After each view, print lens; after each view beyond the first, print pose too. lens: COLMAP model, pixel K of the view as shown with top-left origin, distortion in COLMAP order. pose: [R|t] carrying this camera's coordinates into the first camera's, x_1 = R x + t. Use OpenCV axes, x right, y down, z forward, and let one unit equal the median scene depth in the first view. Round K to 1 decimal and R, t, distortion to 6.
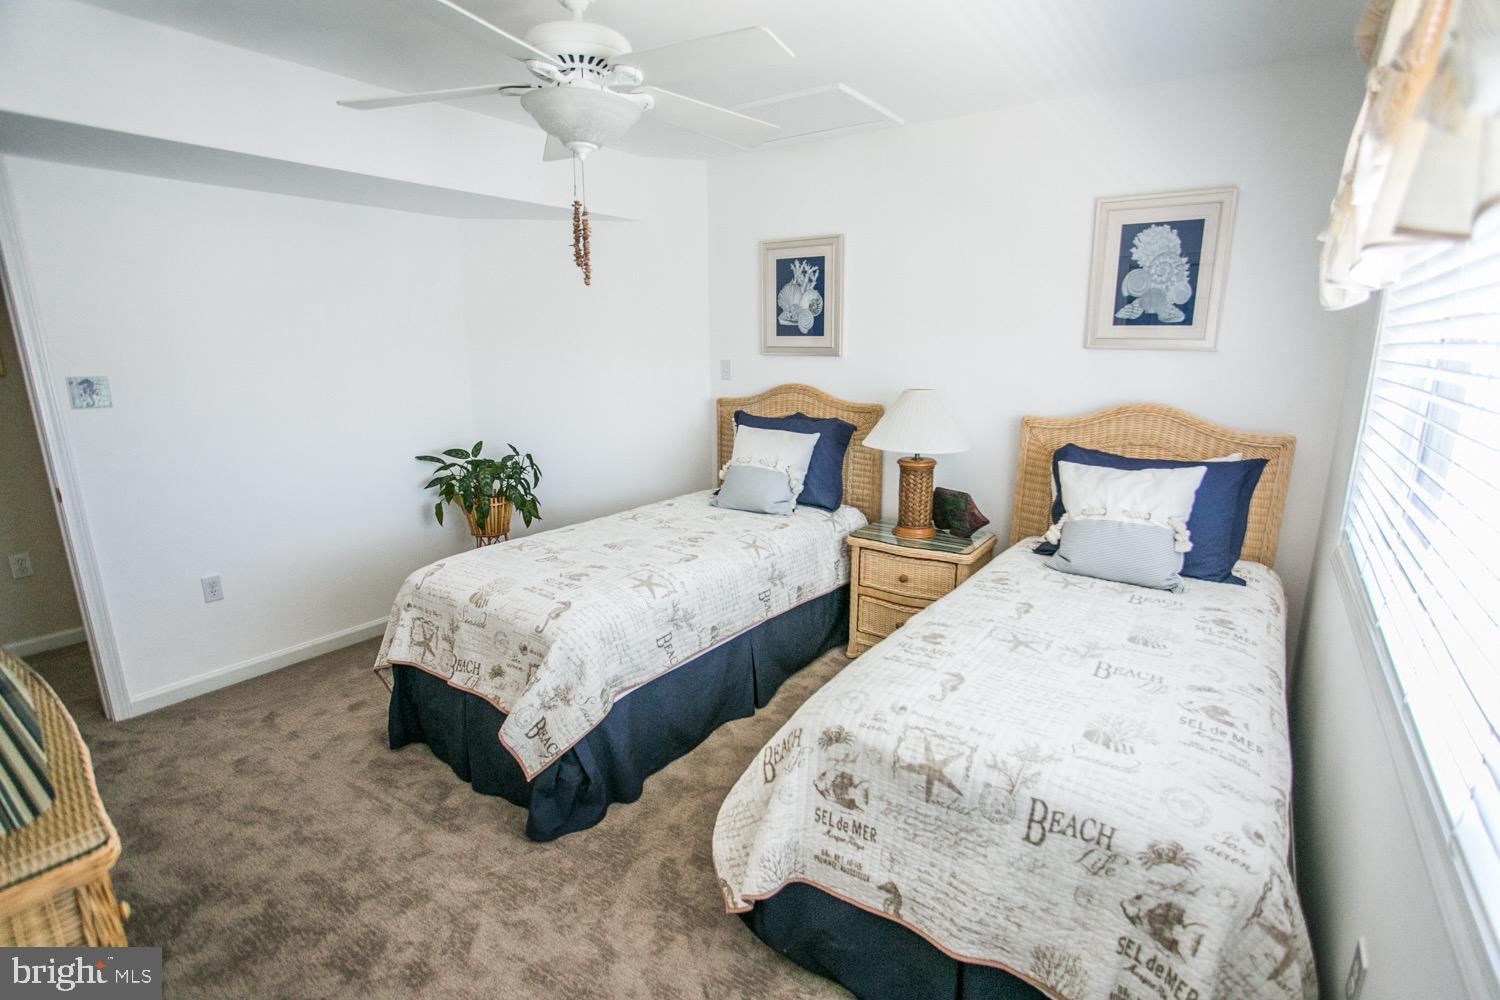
lens RADIAL K [[712.6, 0, 753.6], [0, 712.6, 500.1], [0, 0, 1]] dist [-0.044329, 0.015336]
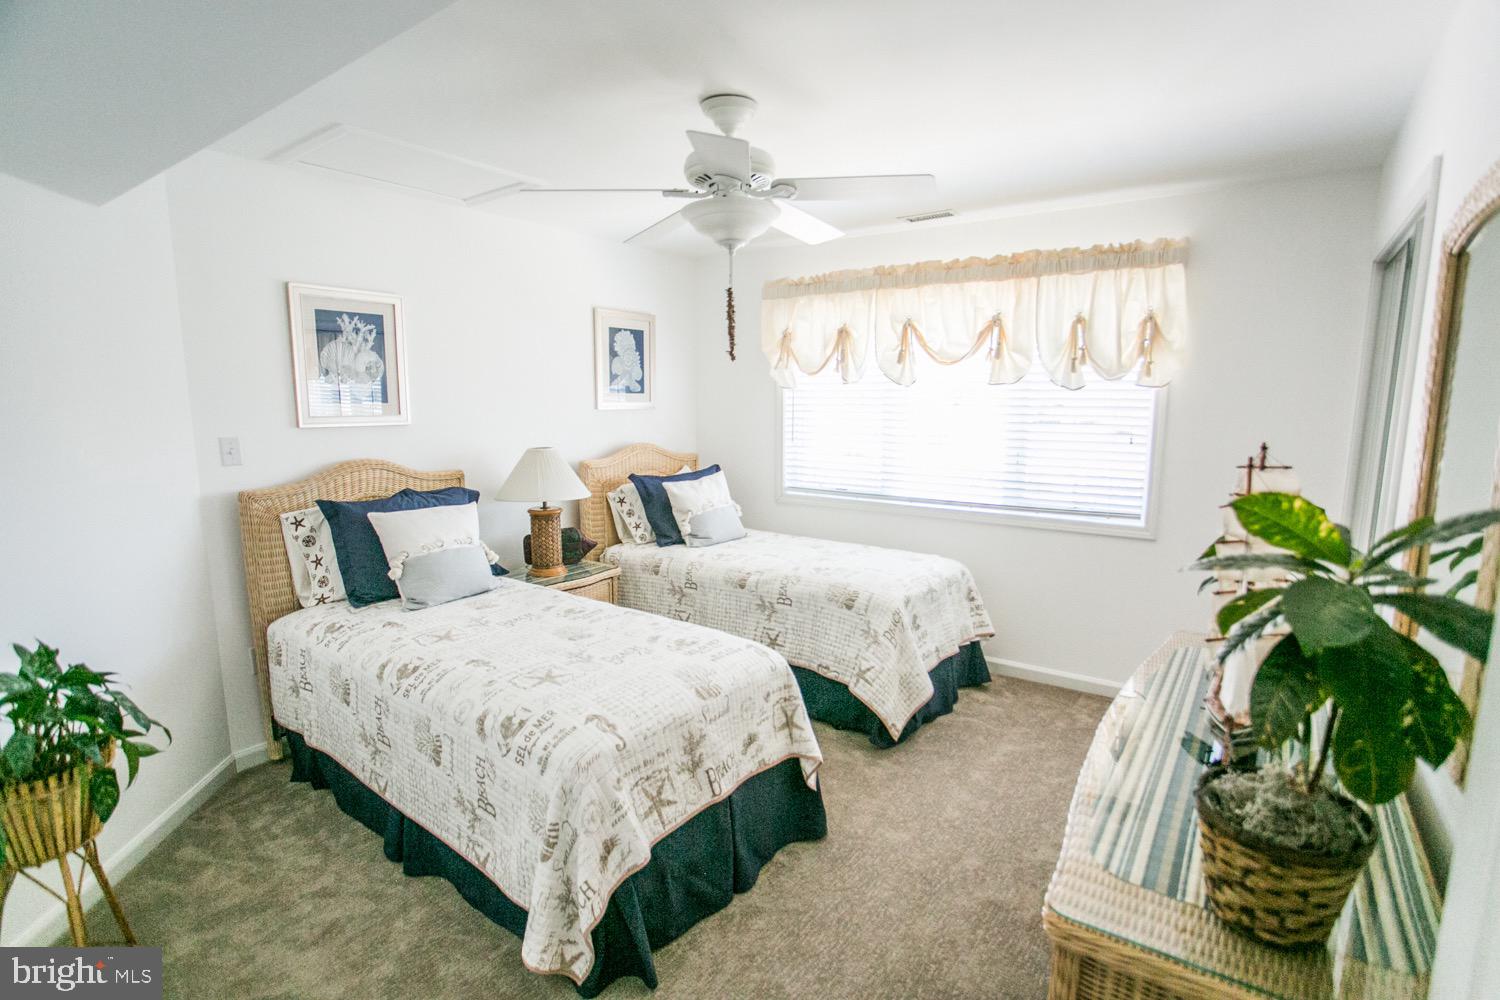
lens RADIAL K [[712.6, 0, 753.5], [0, 712.6, 501.1], [0, 0, 1]] dist [-0.044329, 0.015336]
pose [[0.042845, -0.138736, 0.989402, -0.787882], [0.227733, 0.965597, 0.125536, -0.120524], [-0.972781, 0.219941, 0.072965, 0.526302]]
